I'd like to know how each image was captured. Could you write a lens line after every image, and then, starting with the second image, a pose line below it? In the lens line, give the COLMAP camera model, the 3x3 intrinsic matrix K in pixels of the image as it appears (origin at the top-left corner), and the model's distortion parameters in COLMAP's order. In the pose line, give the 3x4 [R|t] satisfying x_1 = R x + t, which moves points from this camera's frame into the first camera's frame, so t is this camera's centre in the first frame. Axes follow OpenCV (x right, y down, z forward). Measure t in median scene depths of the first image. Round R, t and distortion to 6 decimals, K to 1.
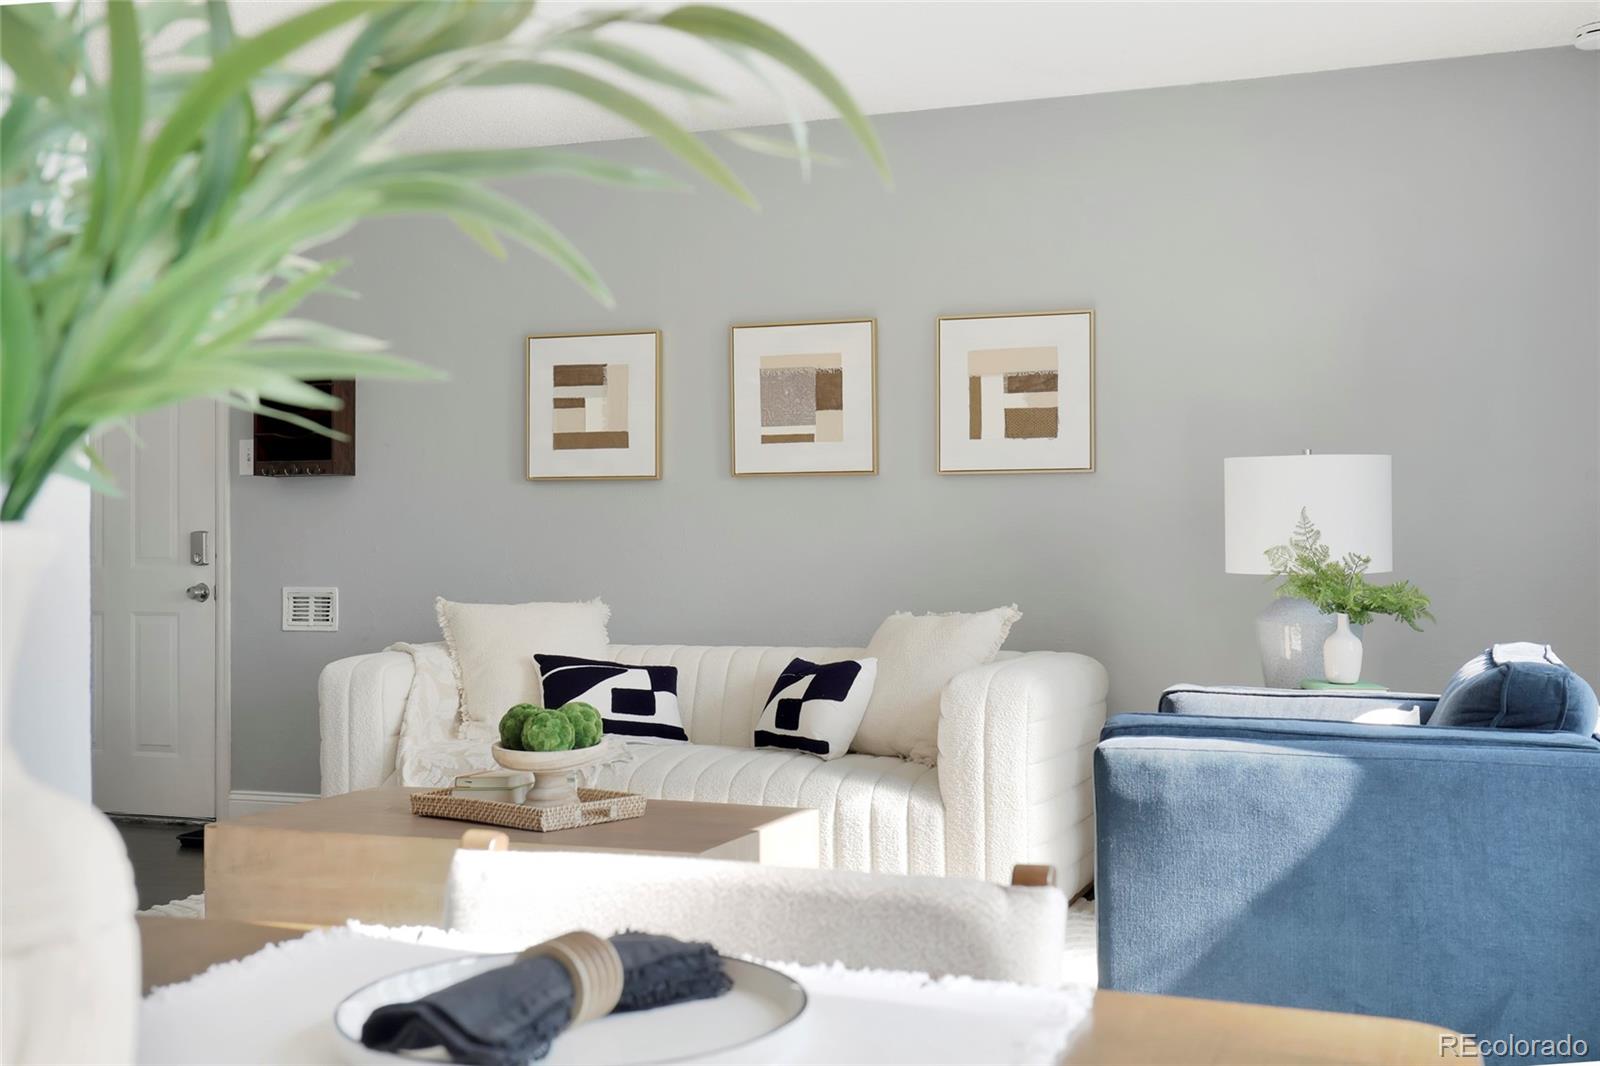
lens RADIAL K [[1814.3, 0, 803.9], [0, 1814.3, 528.6], [0, 0, 1]] dist [-0.034129, 0.000000]
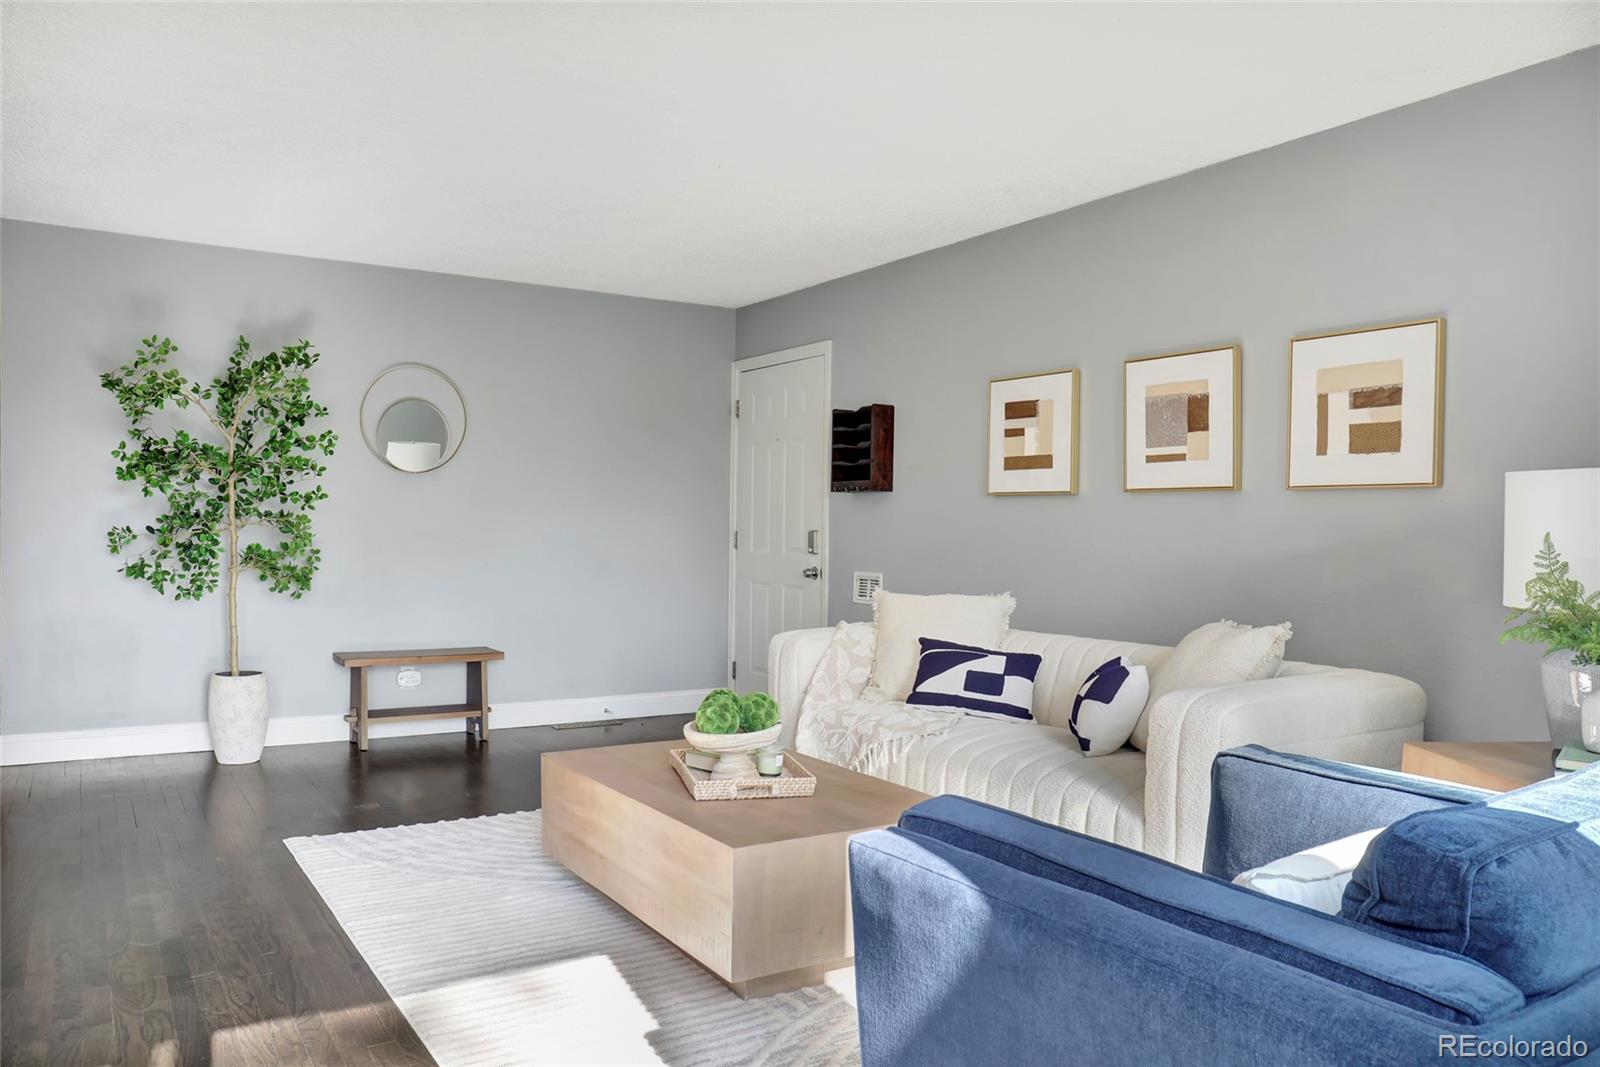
lens RADIAL K [[1161.0, 0, 802.9], [0, 1161.0, 540.8], [0, 0, 1]] dist [-0.043429, 0.017317]
pose [[0.800697, 0.020593, -0.598715, 0.249760], [-0.007951, 0.999686, 0.023751, -0.014164], [0.599016, -0.014257, 0.800610, 0.302429]]
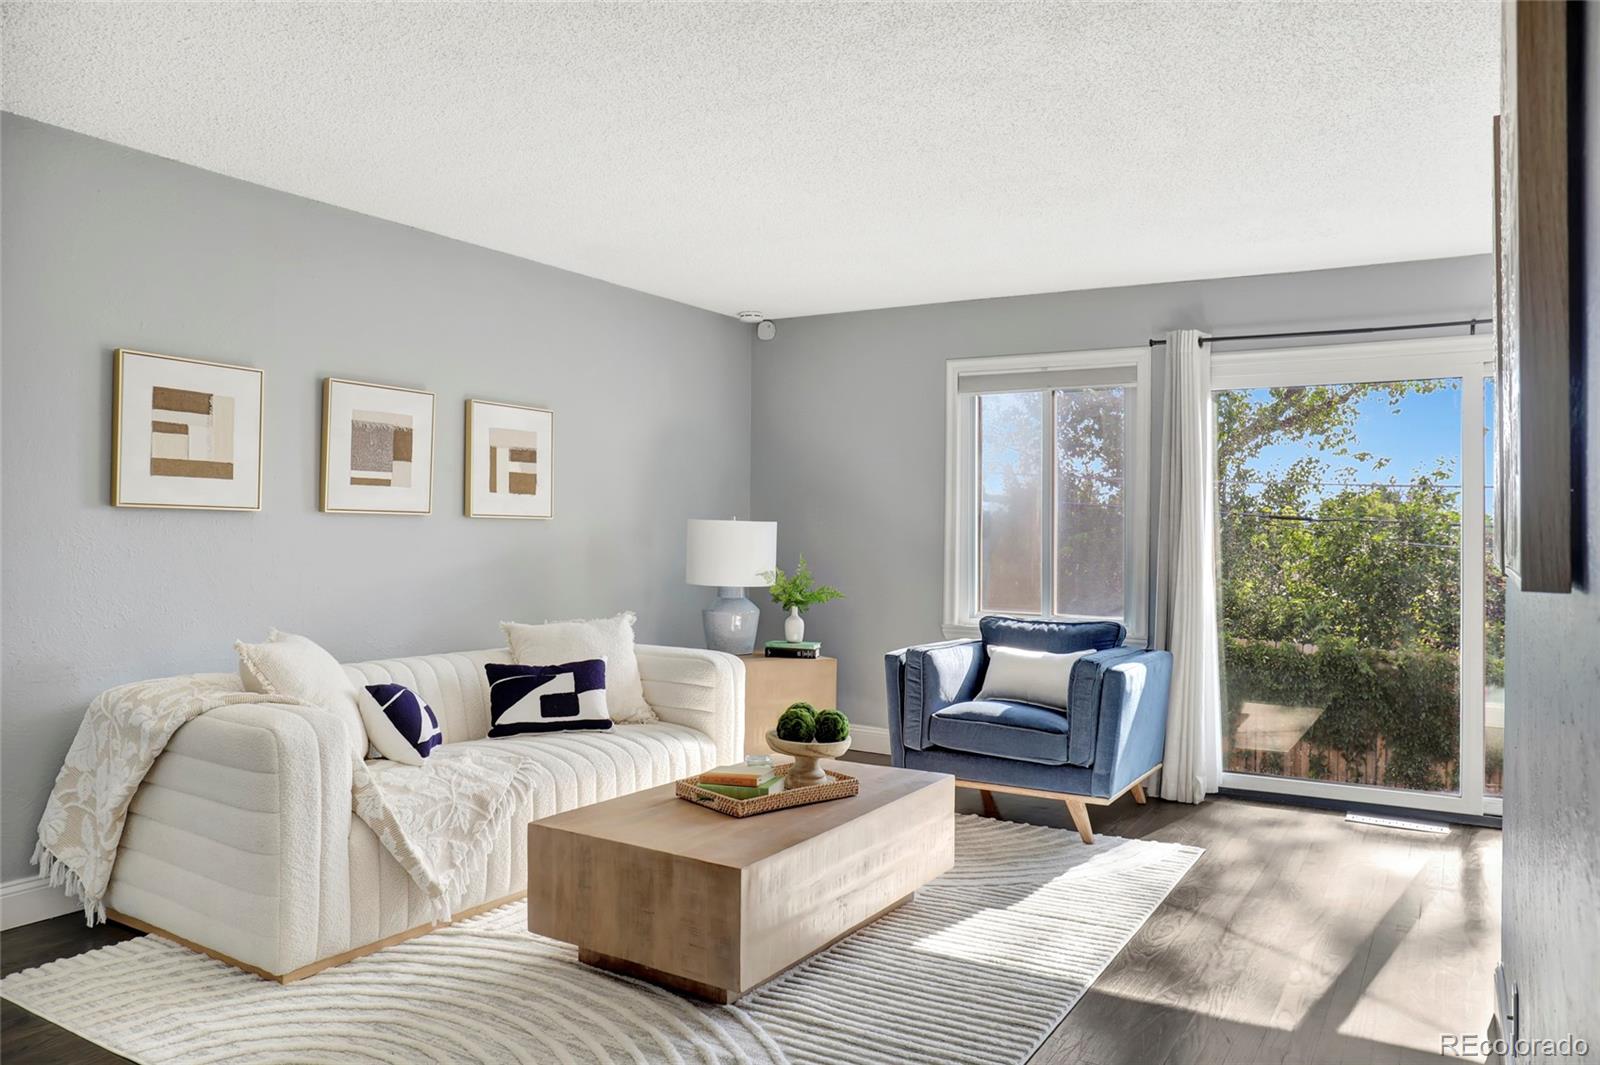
lens RADIAL K [[1161.0, 0, 798.7], [0, 1161.0, 532.1], [0, 0, 1]] dist [-0.043429, 0.017317]
pose [[0.190591, 0.016163, 0.981536, -0.715166], [-0.004798, 0.999868, -0.015534, -0.007076], [-0.981658, -0.001749, 0.190644, 0.606948]]
